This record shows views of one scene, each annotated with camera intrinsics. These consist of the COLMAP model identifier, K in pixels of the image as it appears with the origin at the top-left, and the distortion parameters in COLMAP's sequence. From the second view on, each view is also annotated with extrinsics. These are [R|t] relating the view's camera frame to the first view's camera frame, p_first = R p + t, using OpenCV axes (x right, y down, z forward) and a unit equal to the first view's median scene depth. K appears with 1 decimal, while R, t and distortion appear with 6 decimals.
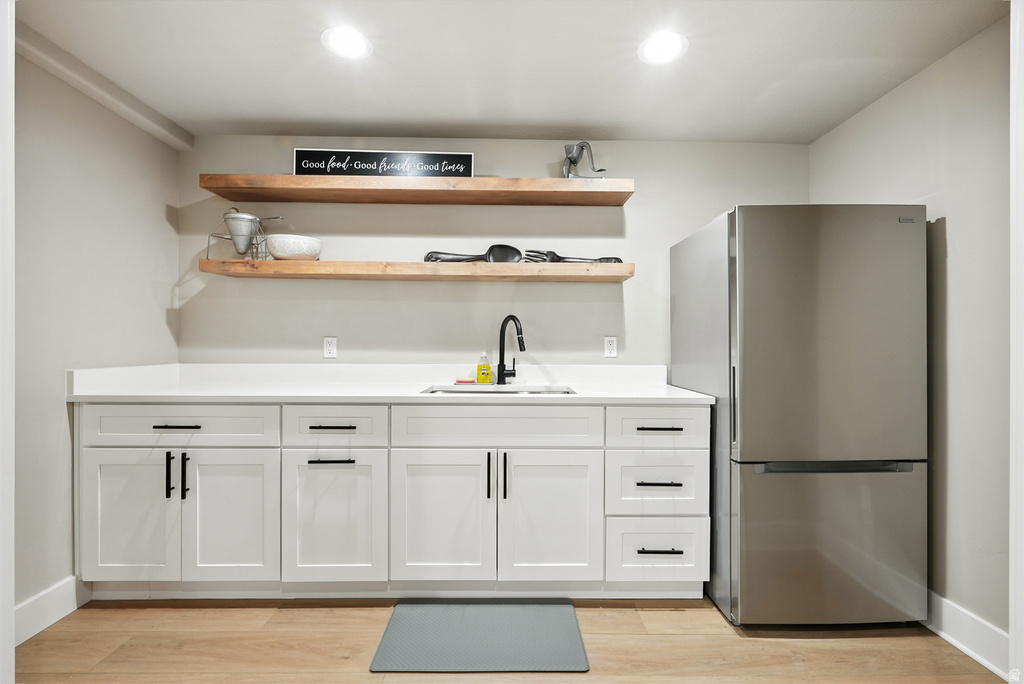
lens RADIAL K [[466.3, 0, 512.0], [0, 466.3, 342.0], [0, 0, 1]] dist [-0.001907, 0.000475]
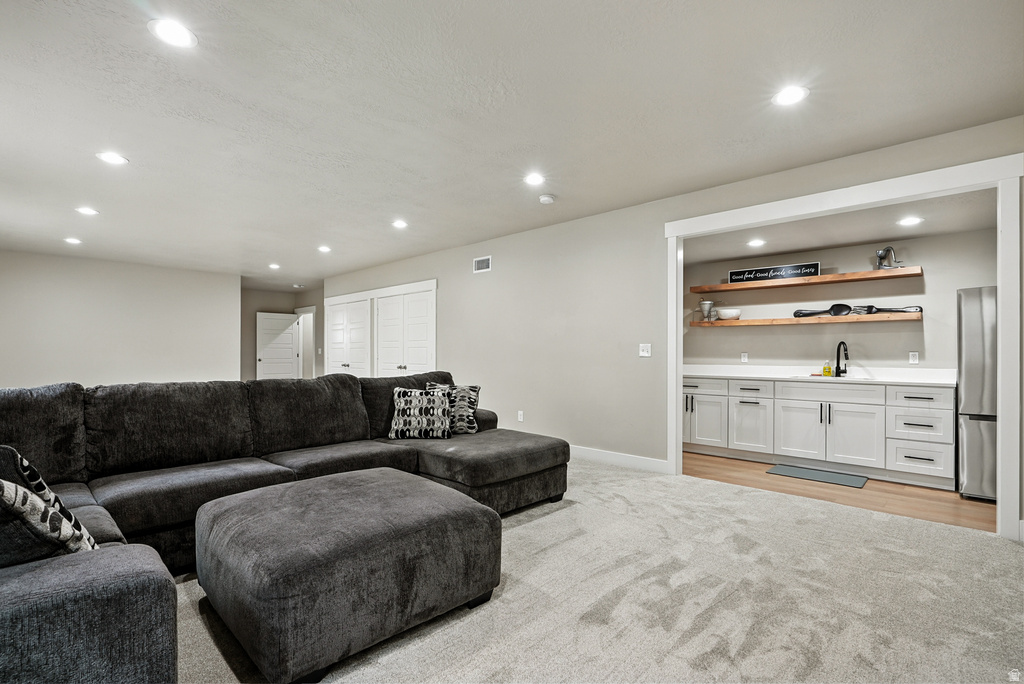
lens RADIAL K [[471.0, 0, 515.1], [0, 471.0, 354.6], [0, 0, 1]] dist [-0.007095, 0.000540]
pose [[0.716175, -0.001649, -0.697918, 0.394957], [0.003273, 0.999994, 0.000995, -0.009287], [0.697913, -0.002997, 0.716177, -1.396185]]
